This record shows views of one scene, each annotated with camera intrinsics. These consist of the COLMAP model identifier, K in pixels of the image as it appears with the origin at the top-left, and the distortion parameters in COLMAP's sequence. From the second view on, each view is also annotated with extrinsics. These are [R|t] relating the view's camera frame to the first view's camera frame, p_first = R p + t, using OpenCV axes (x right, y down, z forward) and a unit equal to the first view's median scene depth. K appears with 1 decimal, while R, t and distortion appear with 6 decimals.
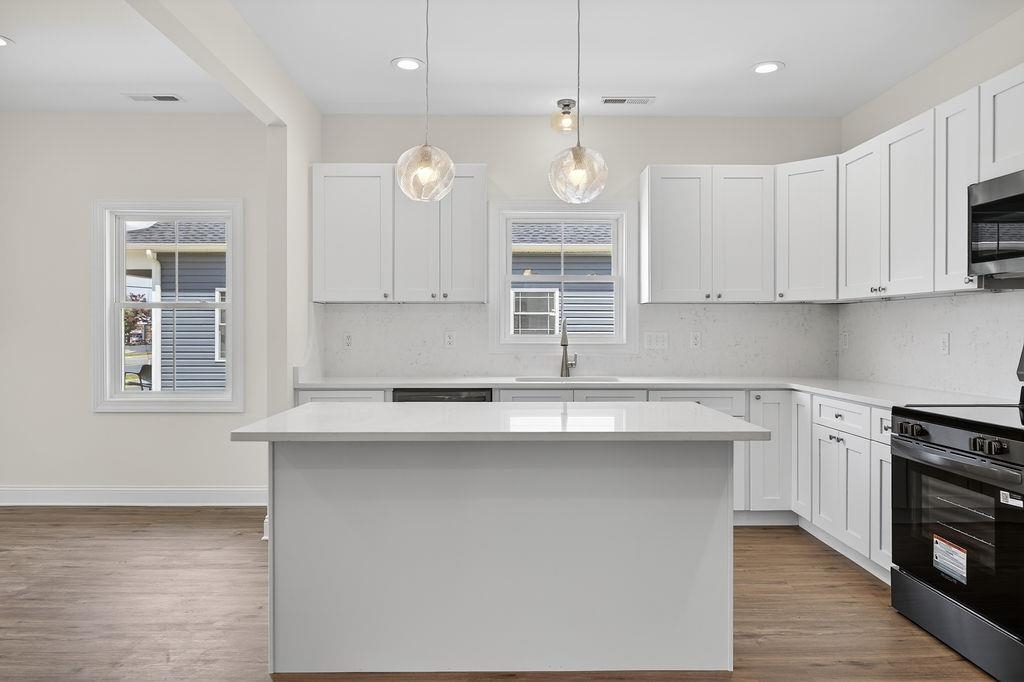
lens RADIAL K [[674.5, 0, 512.0], [0, 674.5, 341.0], [0, 0, 1]] dist [-0.006077, -0.001446]
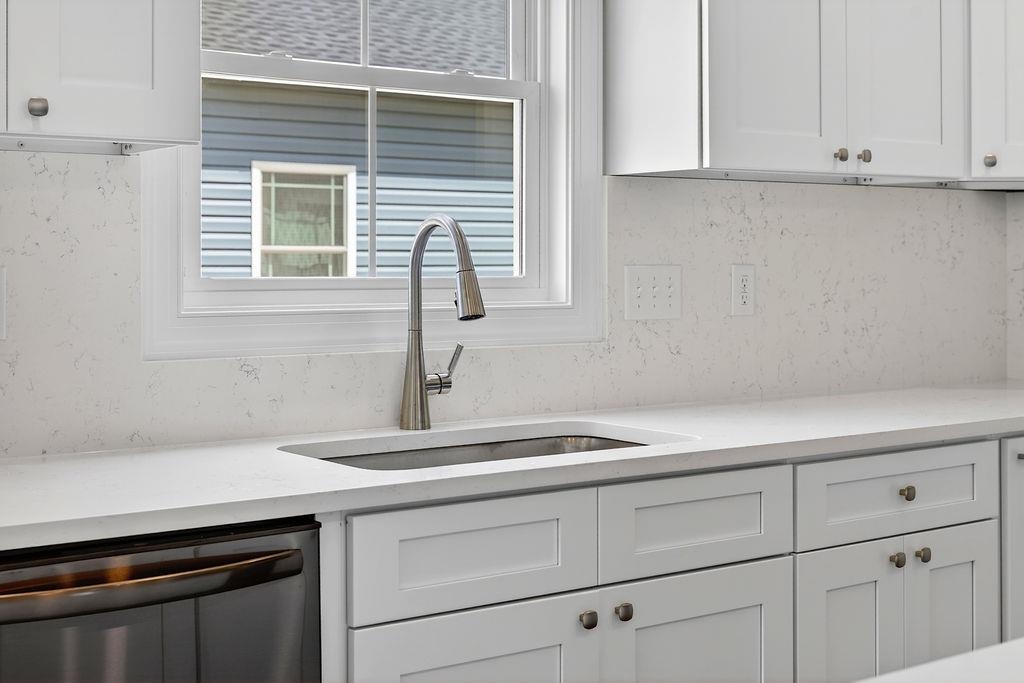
lens RADIAL K [[1388.3, 0, 512.0], [0, 1388.3, 341.5], [0, 0, 1]] dist [0.019927, 0.018367]
pose [[0.829096, -0.034687, 0.558029, -0.225451], [0.013198, 0.999010, 0.042490, -0.007640], [-0.558951, -0.027863, 0.828733, 0.538257]]
